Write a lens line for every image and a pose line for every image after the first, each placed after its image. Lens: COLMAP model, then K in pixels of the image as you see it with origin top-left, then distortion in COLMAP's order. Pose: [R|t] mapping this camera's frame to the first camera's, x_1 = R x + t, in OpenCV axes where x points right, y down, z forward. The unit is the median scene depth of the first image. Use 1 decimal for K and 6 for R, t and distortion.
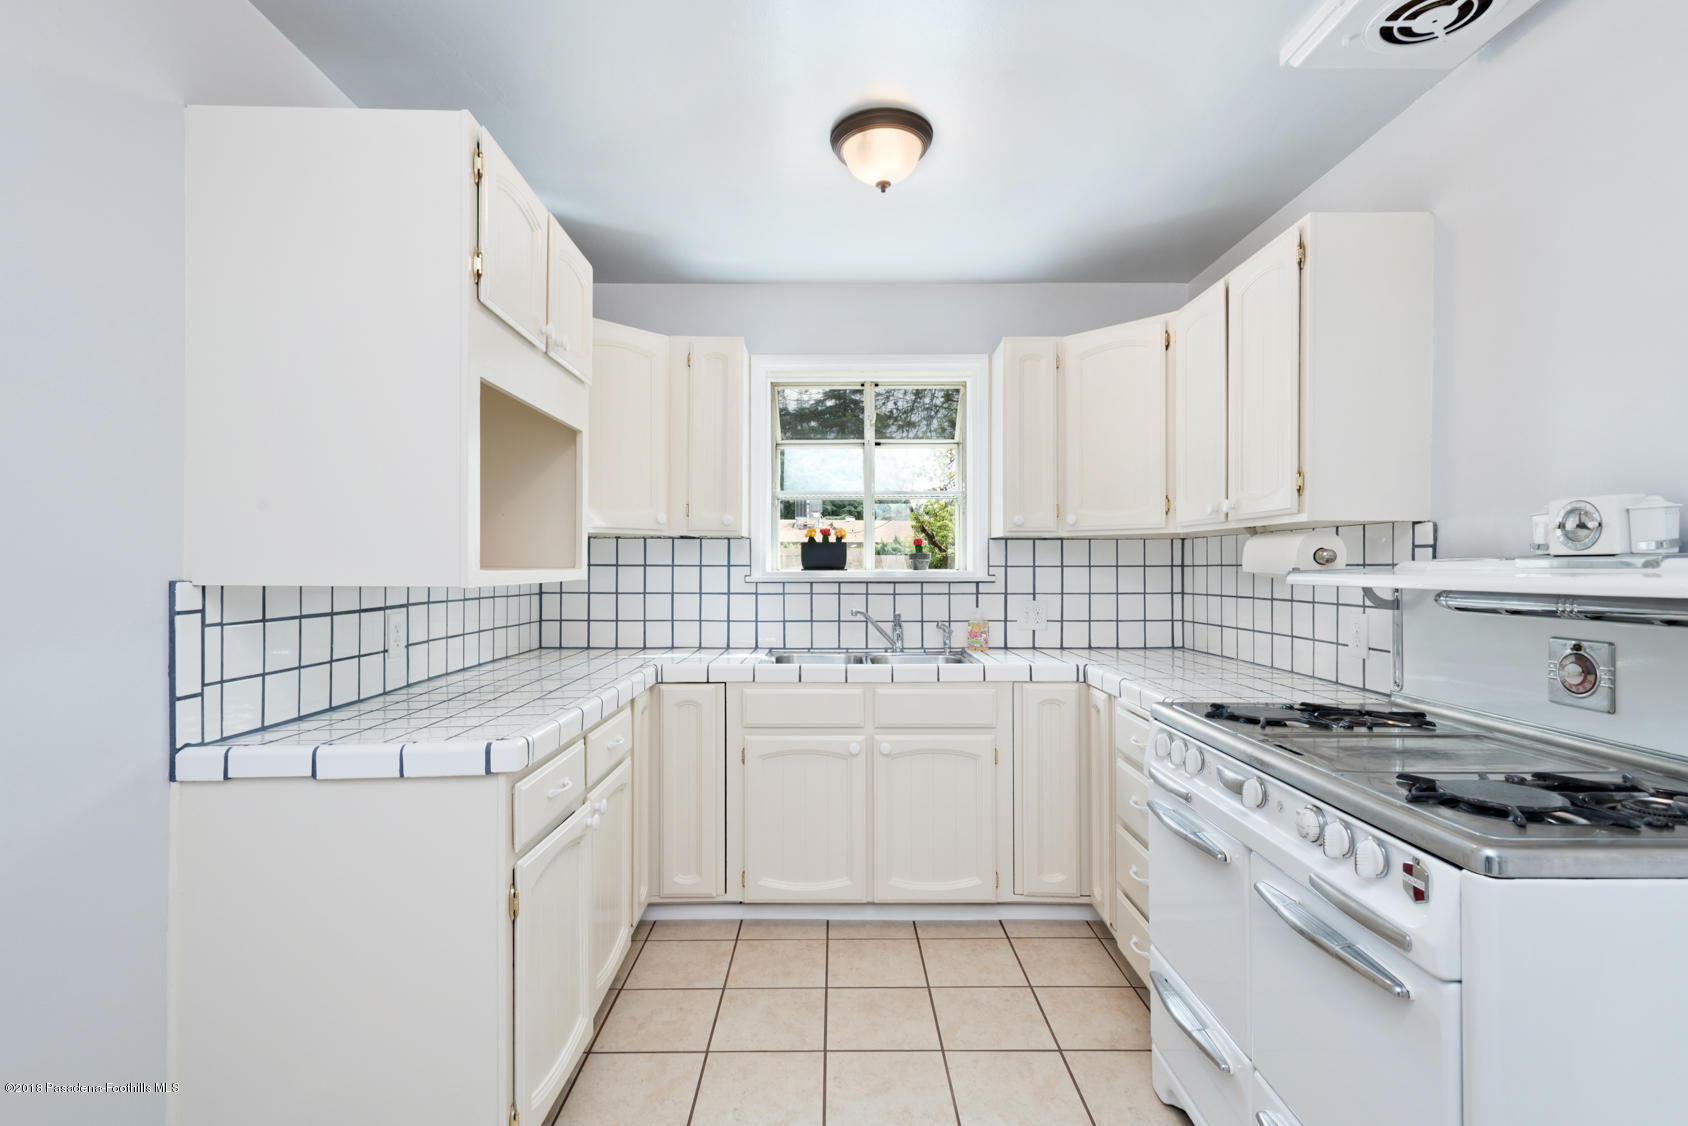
lens RADIAL K [[813.7, 0, 845.0], [0, 813.7, 541.3], [0, 0, 1]] dist [0.008420, -0.000587]
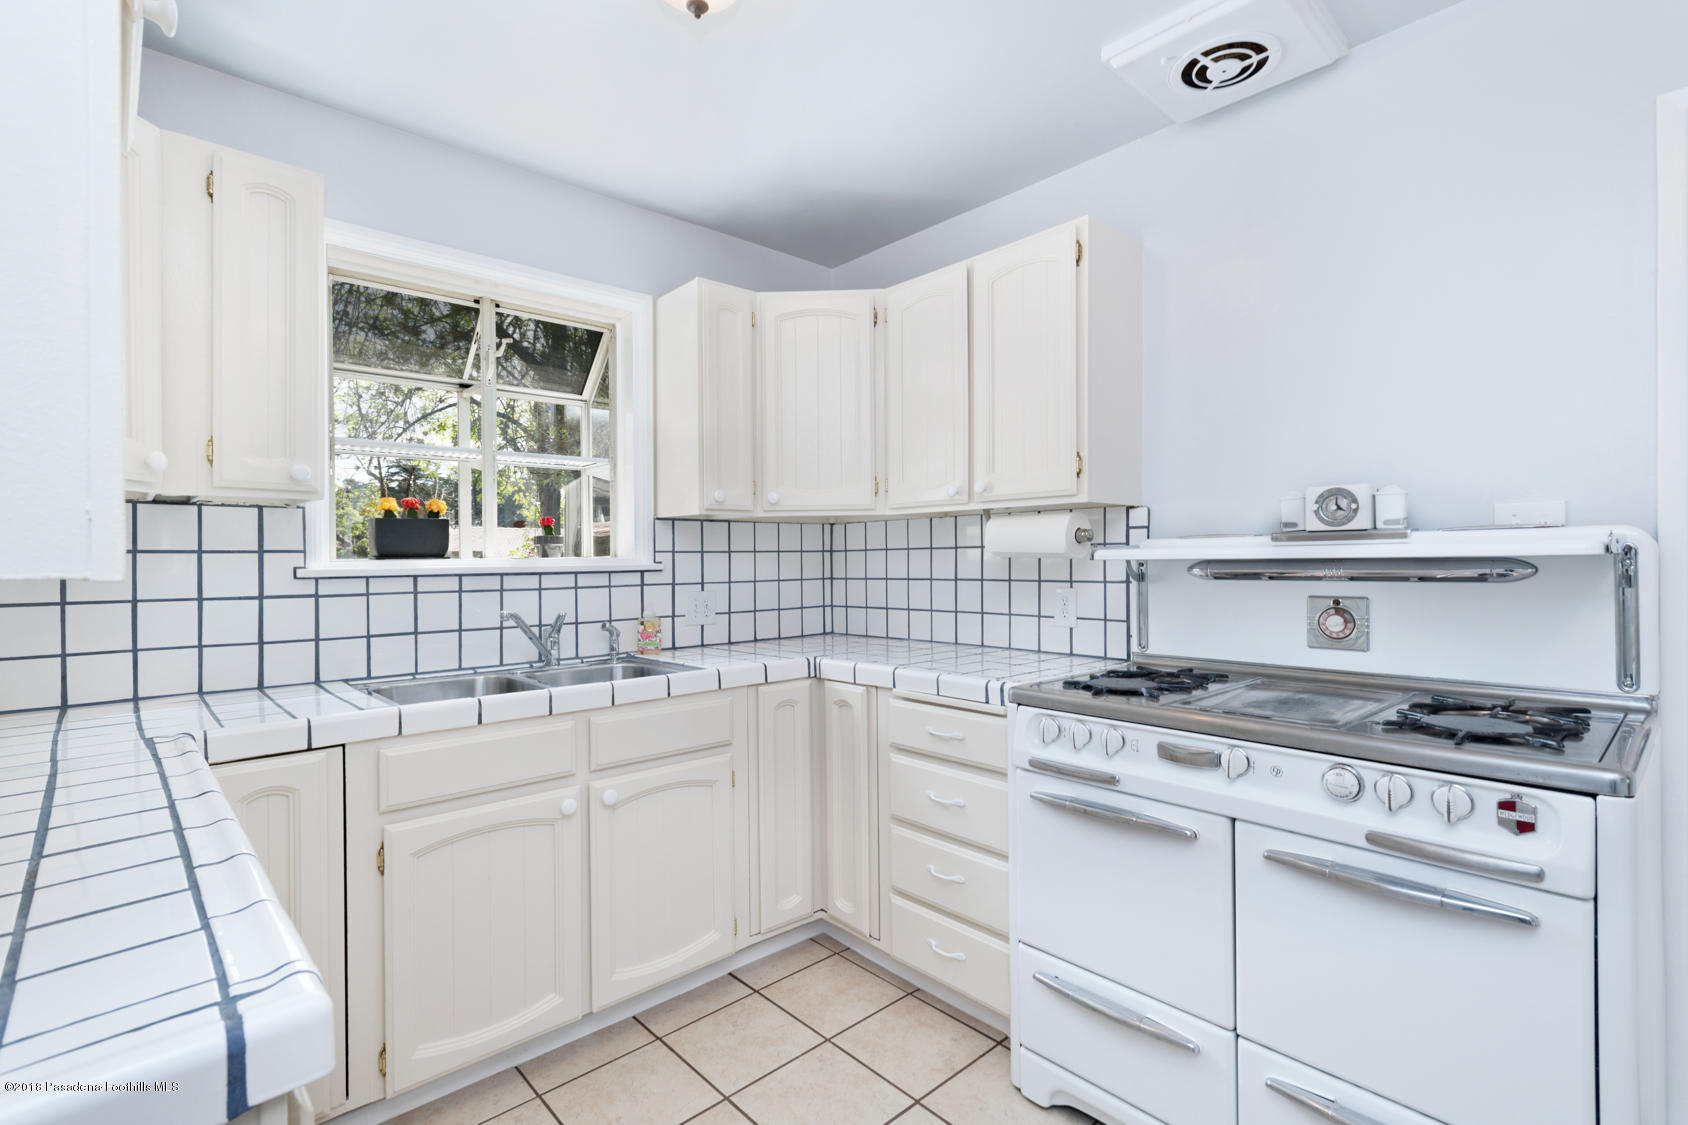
lens RADIAL K [[791.7, 0, 872.7], [0, 791.7, 549.2], [0, 0, 1]] dist [0.010048, -0.000760]
pose [[0.734040, 0.000027, 0.679106, -0.259931], [-0.009223, 0.999908, 0.009929, 0.022266], [-0.679043, -0.013551, 0.733973, 0.317322]]
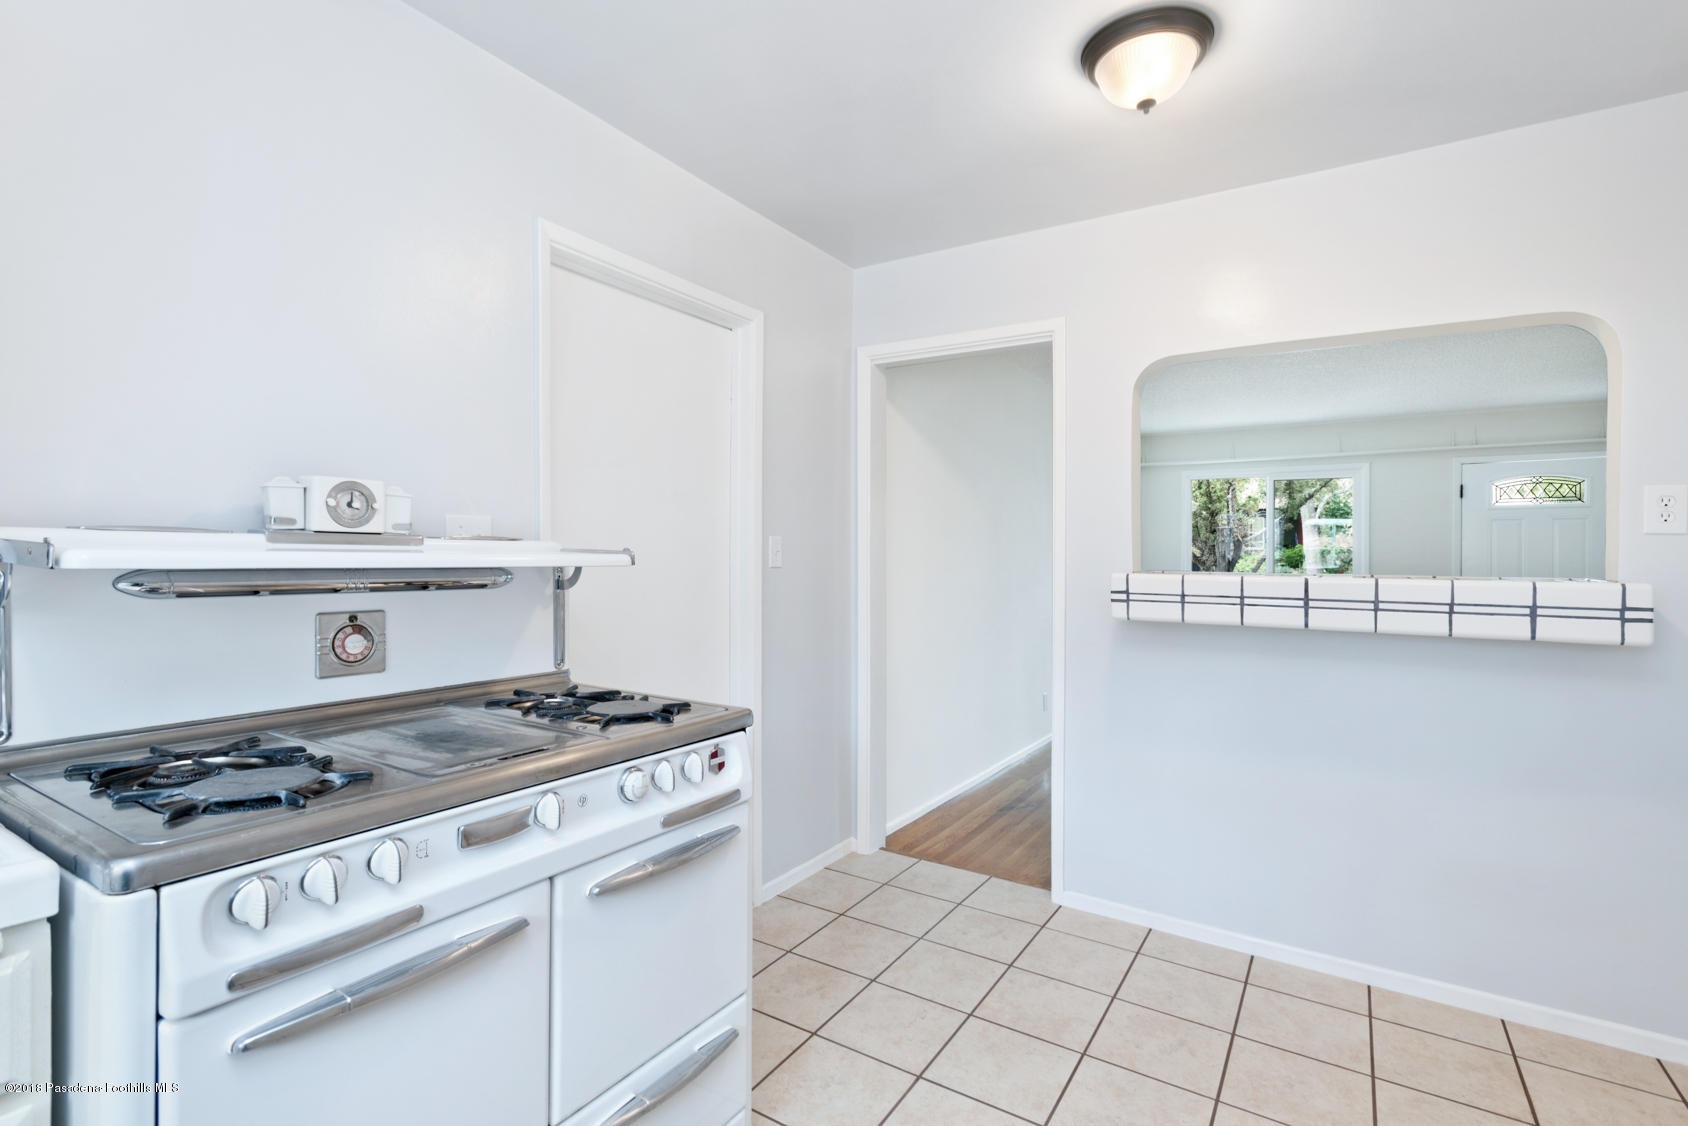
lens RADIAL K [[811.1, 0, 834.3], [0, 811.1, 530.8], [0, 0, 1]] dist [-0.000477, -0.000022]
pose [[-0.833518, 0.004876, 0.552471, -0.114992], [-0.029584, 0.998133, -0.053444, 0.028987], [-0.551700, -0.060891, -0.831817, 0.837678]]
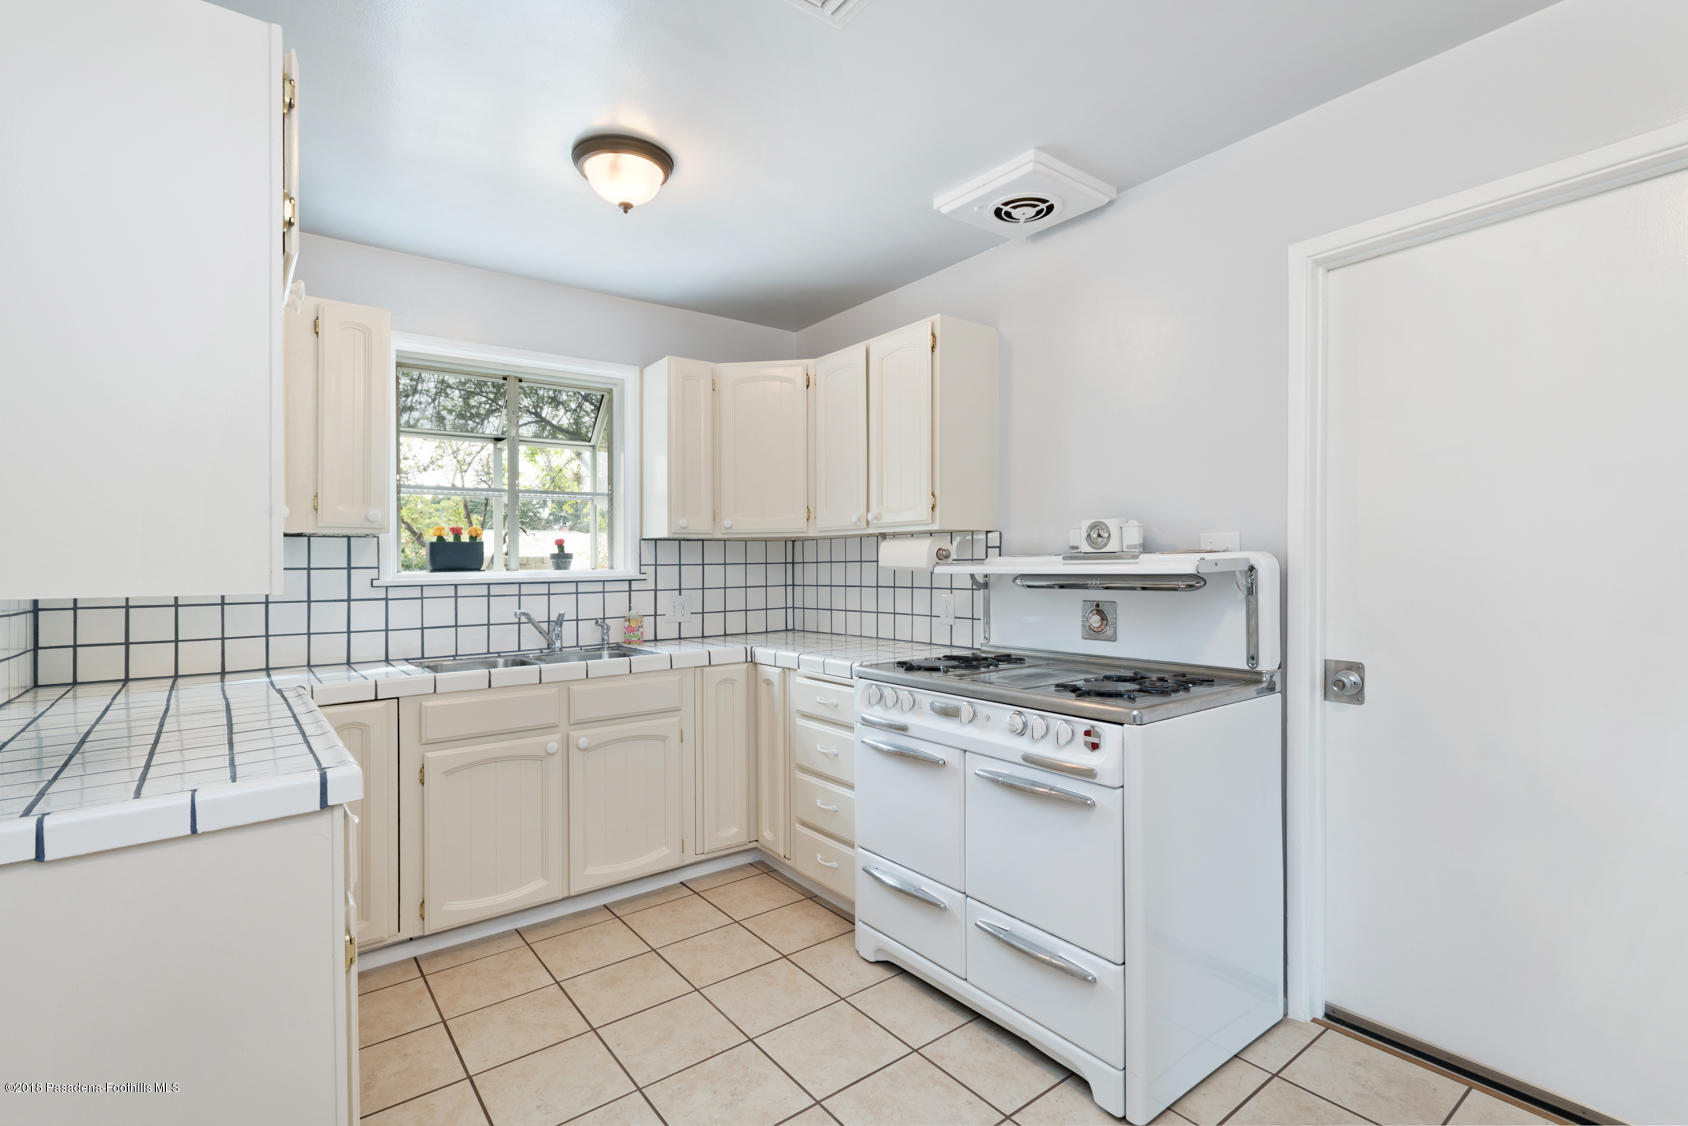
lens RADIAL K [[788.6, 0, 882.3], [0, 788.6, 545.4], [0, 0, 1]] dist [0.007286, 0.000352]
pose [[0.781640, 0.003845, 0.623718, -0.276424], [-0.006307, 0.999979, 0.001740, 0.000975], [-0.623698, -0.005294, 0.781647, -0.013237]]
